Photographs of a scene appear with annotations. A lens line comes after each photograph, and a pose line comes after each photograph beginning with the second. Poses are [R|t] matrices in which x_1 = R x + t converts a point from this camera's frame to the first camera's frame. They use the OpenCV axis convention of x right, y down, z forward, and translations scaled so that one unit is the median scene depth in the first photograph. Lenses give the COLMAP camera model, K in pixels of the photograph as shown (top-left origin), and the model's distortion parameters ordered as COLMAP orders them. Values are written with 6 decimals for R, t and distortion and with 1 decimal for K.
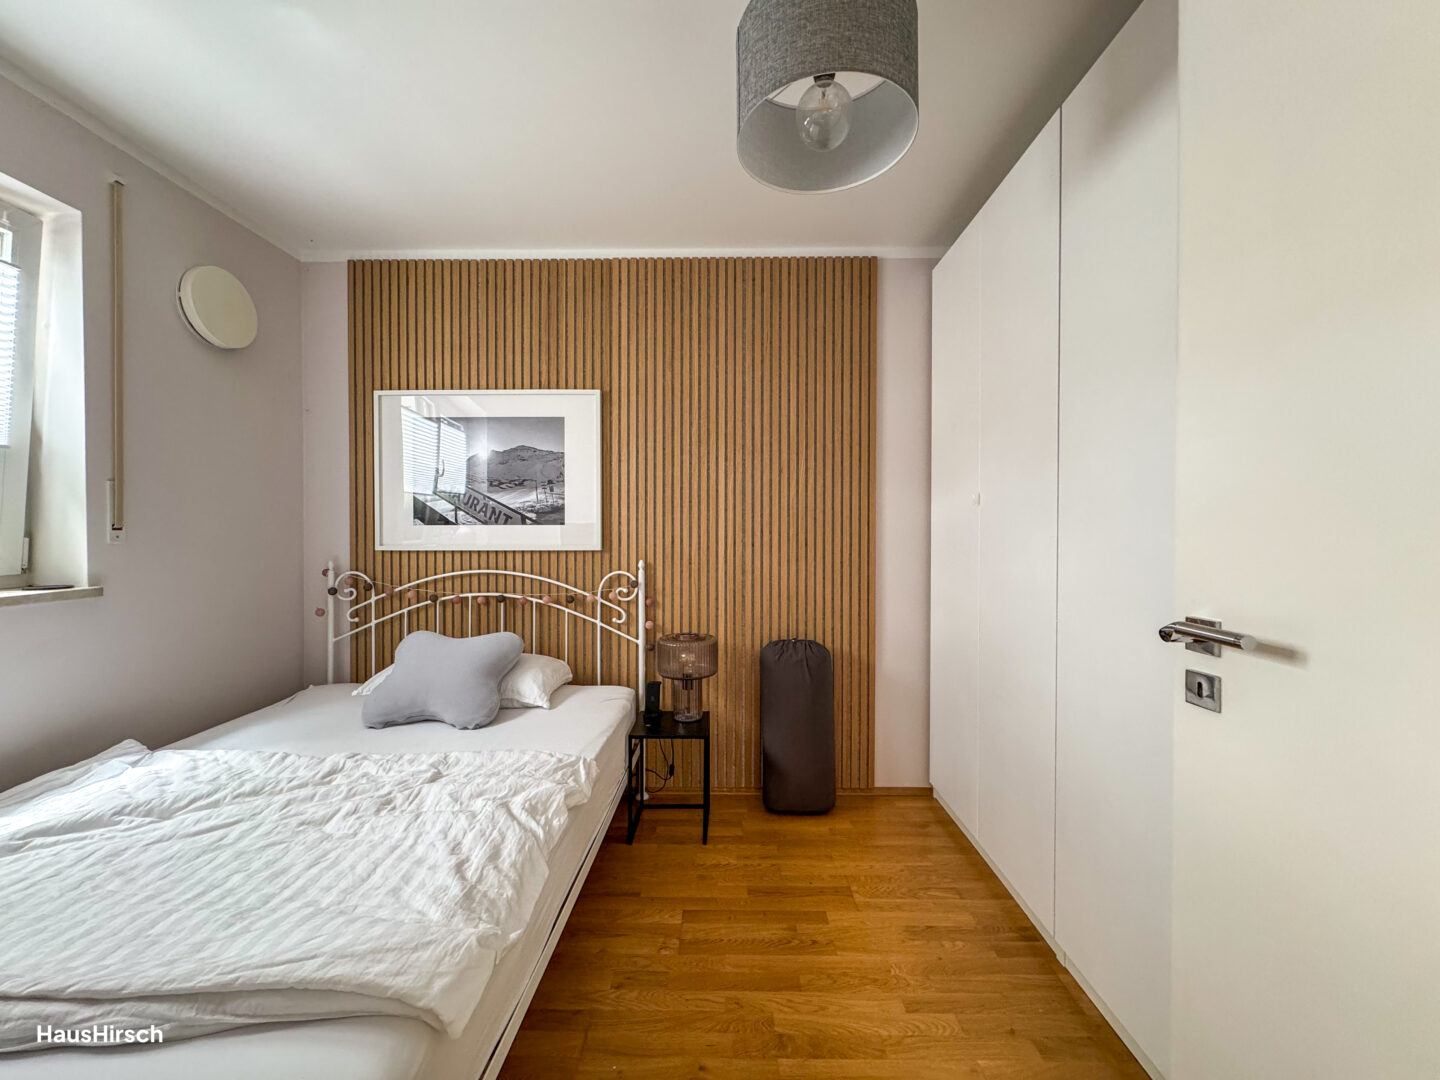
lens RADIAL K [[586.6, 0, 719.6], [0, 586.6, 541.3], [0, 0, 1]] dist [-0.000958, 0.000775]
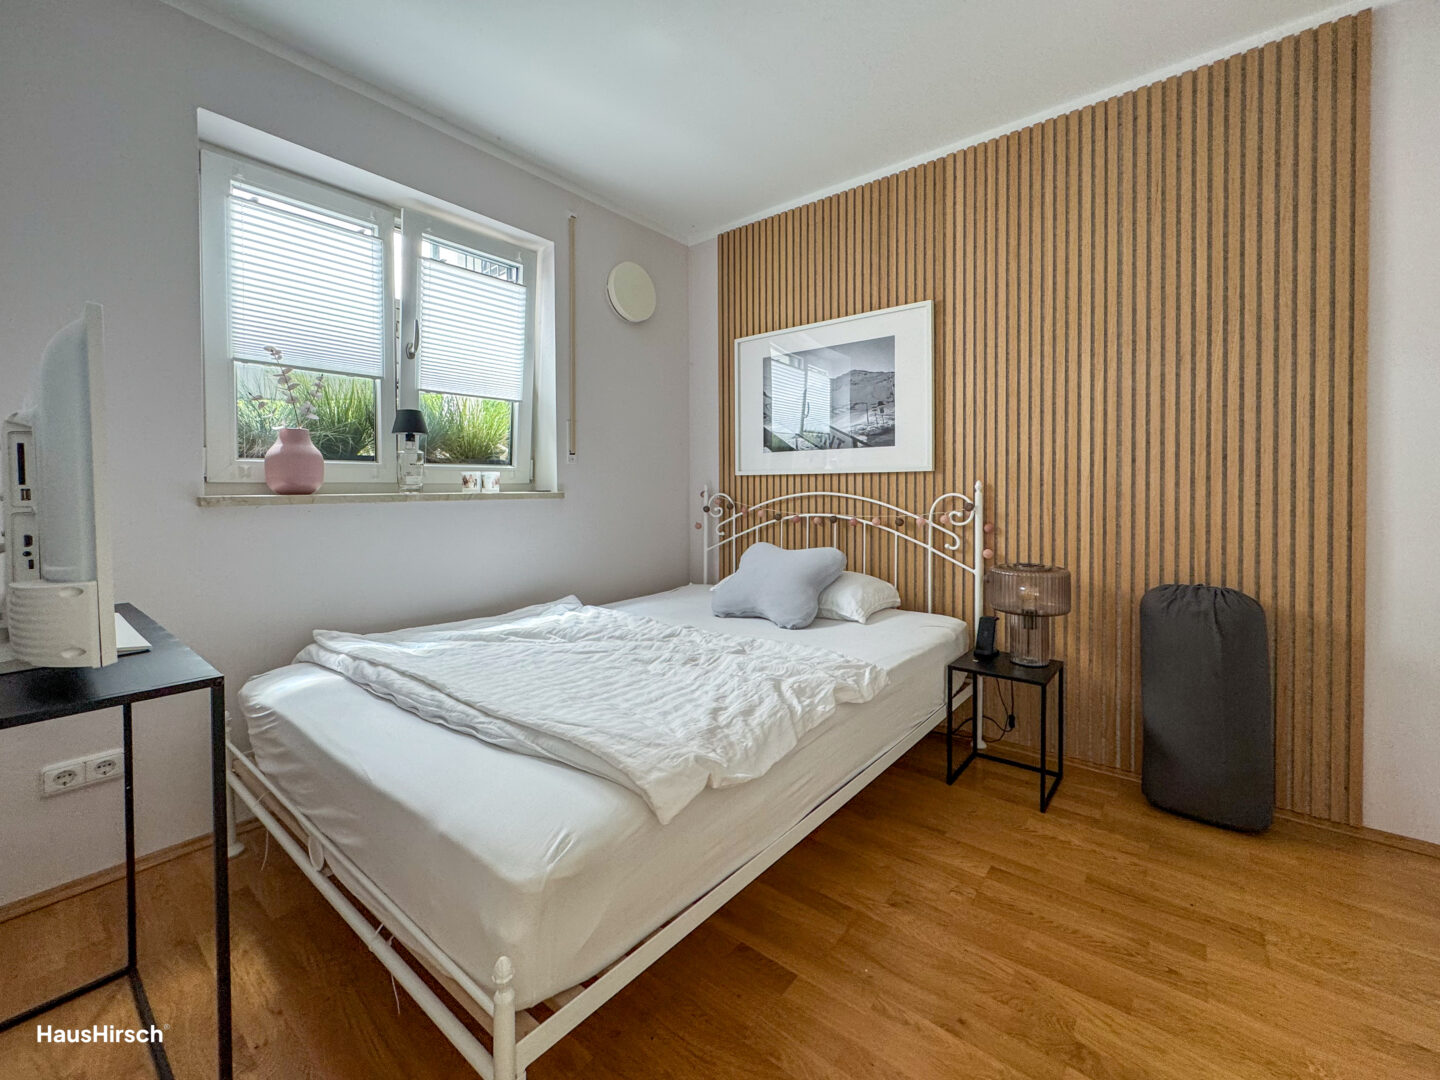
lens RADIAL K [[586.6, 0, 696.9], [0, 586.6, 489.9], [0, 0, 1]] dist [-0.000958, 0.000775]
pose [[0.784294, 0.002305, -0.620385, 0.088970], [-0.001332, 0.999997, 0.002032, 0.046459], [0.620388, -0.000768, 0.784295, 0.031030]]
